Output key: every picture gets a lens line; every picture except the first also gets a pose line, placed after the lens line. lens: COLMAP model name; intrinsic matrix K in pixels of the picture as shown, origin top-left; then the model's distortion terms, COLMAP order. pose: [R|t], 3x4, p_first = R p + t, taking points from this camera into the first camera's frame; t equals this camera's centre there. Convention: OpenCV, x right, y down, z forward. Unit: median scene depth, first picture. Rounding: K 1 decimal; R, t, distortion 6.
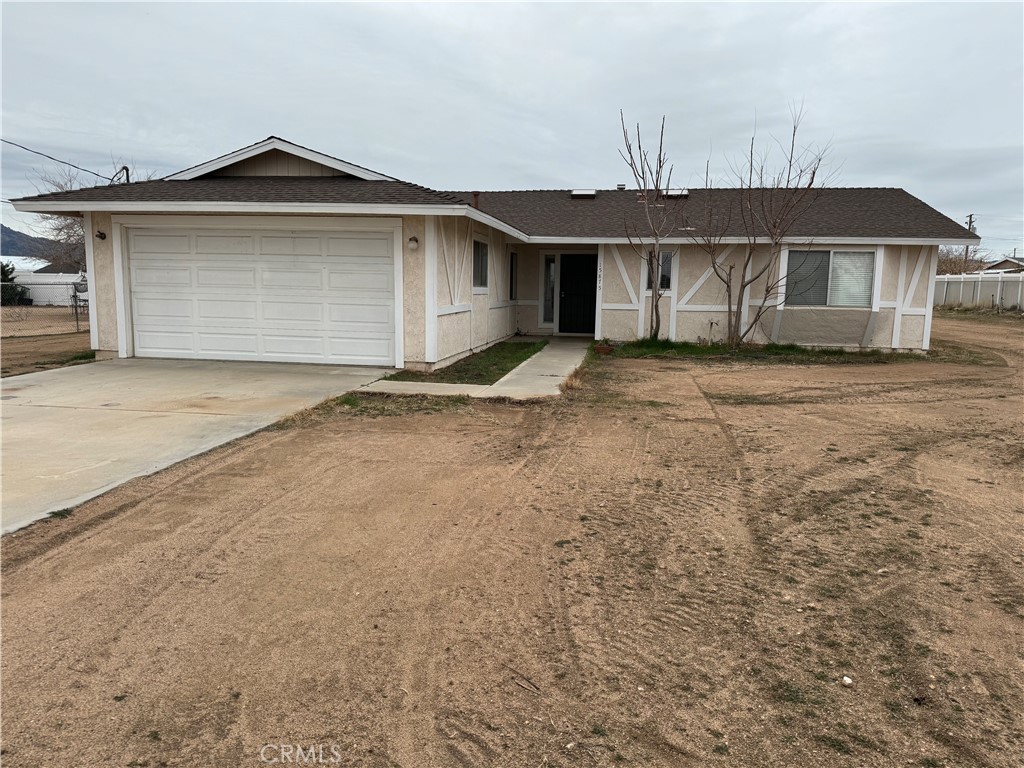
lens RADIAL K [[724.9, 0, 514.7], [0, 724.9, 381.7], [0, 0, 1]] dist [-0.003379, -0.007678]
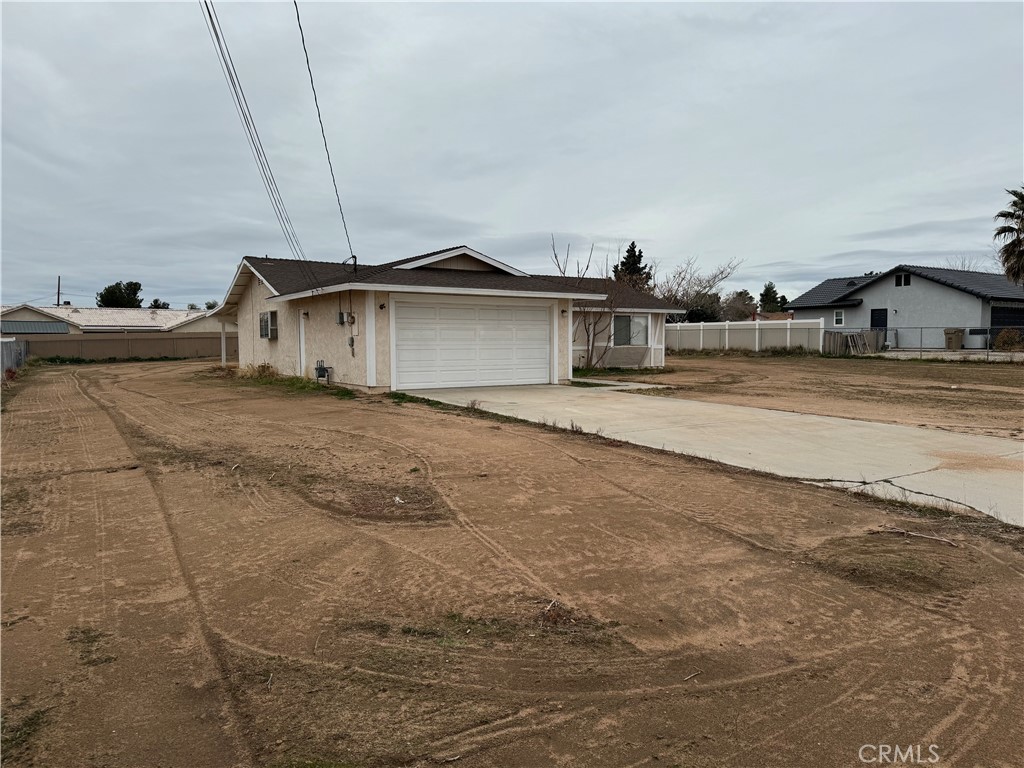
lens RADIAL K [[724.9, 0, 511.2], [0, 724.9, 387.1], [0, 0, 1]] dist [-0.003379, -0.007678]
pose [[0.744895, -0.064087, 0.664097, -1.326625], [0.107574, 0.993889, -0.024749, 0.019673], [-0.658452, 0.089874, 0.747237, -0.226438]]
